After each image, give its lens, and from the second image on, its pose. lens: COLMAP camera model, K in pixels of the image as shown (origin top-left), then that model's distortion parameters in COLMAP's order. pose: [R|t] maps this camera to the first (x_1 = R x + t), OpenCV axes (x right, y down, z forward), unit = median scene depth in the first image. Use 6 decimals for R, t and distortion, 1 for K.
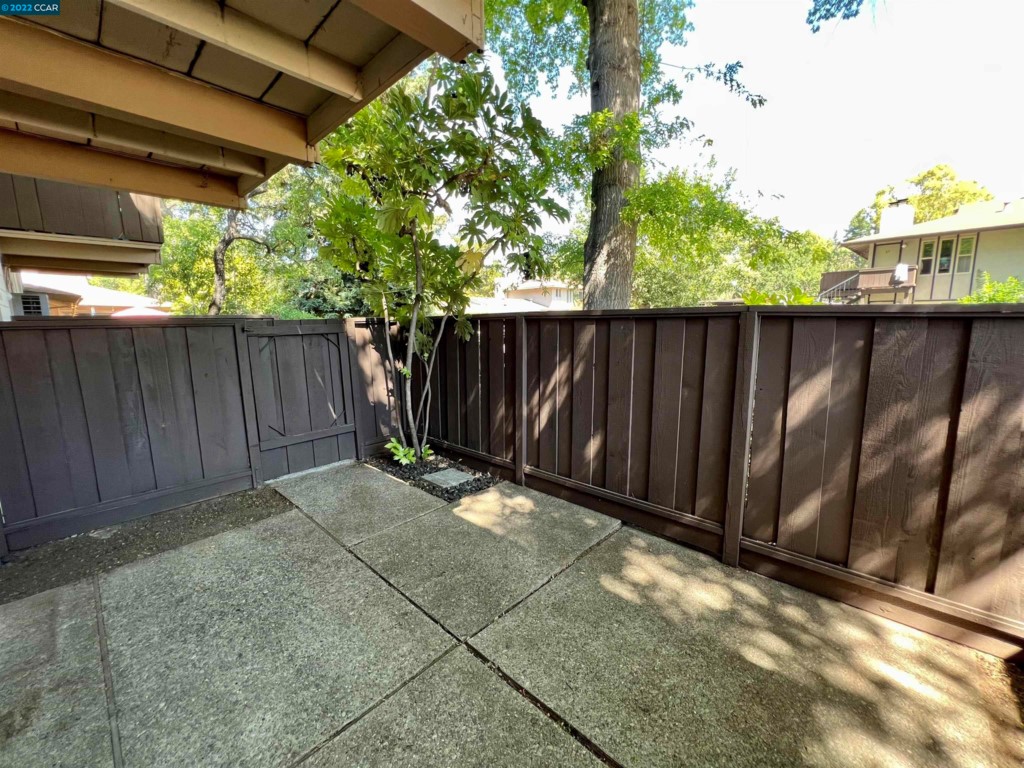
lens RADIAL K [[404.3, 0, 483.2], [0, 404.3, 387.9], [0, 0, 1]] dist [0.000840, 0.000342]
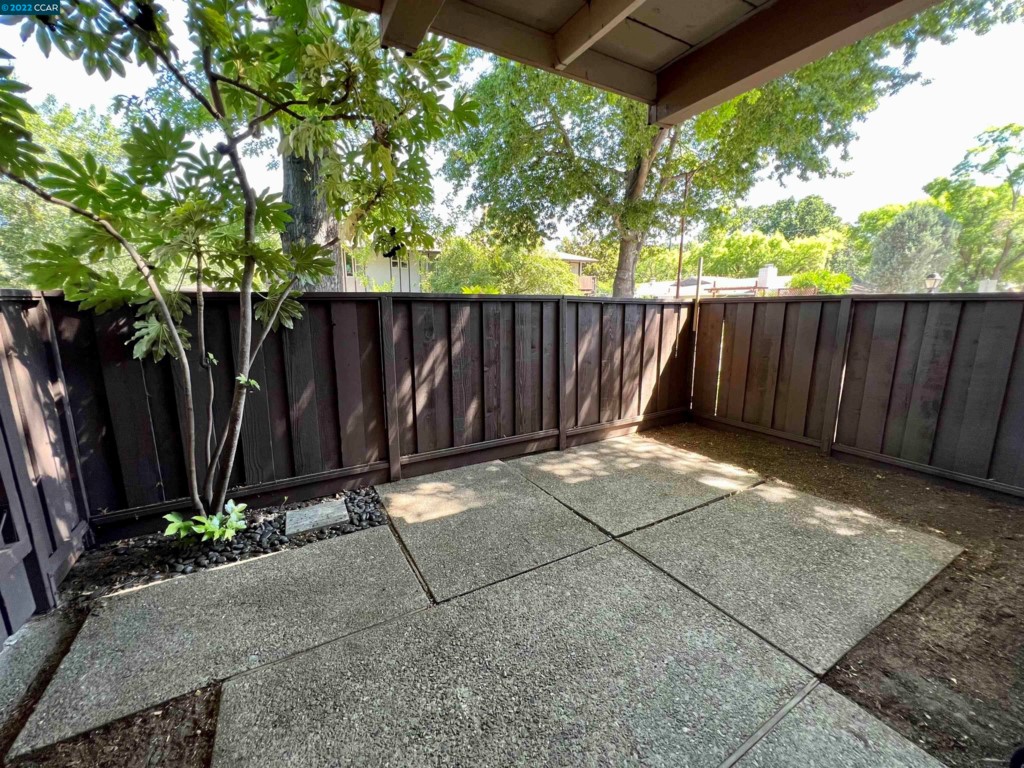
lens RADIAL K [[421.4, 0, 512.0], [0, 421.4, 384.0], [0, 0, 1]] dist [0.002350, 0.000294]
pose [[0.260283, -0.157789, 0.952552, -1.057597], [0.151304, 0.981033, 0.121163, -0.080520], [-0.953603, 0.112589, 0.279221, 0.653418]]
